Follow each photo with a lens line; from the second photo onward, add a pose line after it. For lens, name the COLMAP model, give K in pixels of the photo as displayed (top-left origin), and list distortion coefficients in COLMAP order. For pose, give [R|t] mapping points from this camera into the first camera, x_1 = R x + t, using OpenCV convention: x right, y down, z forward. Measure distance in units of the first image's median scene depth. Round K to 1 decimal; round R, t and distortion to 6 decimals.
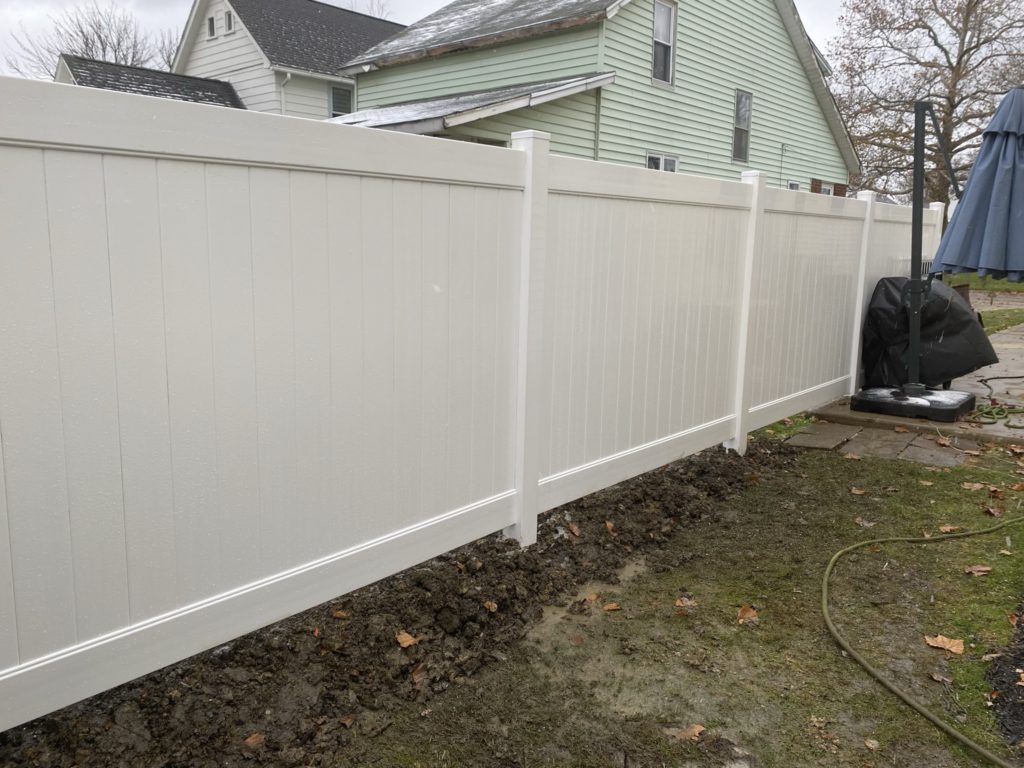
lens RADIAL K [[771.4, 0, 510.1], [0, 771.4, 371.0], [0, 0, 1]] dist [0.038417, -0.040188]
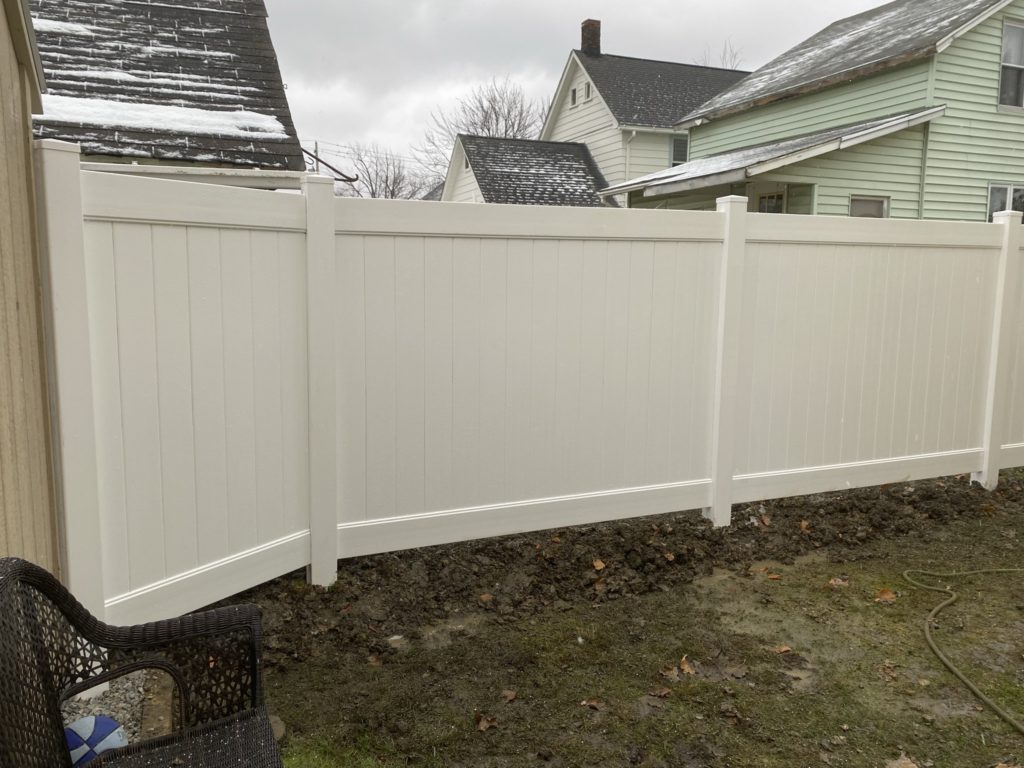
lens RADIAL K [[771.4, 0, 510.1], [0, 771.4, 371.0], [0, 0, 1]] dist [0.038417, -0.040188]
pose [[0.900689, 0.042308, -0.432398, 0.217032], [-0.063404, 0.997392, -0.034481, 0.037847], [0.429812, 0.058473, 0.901023, -0.245648]]
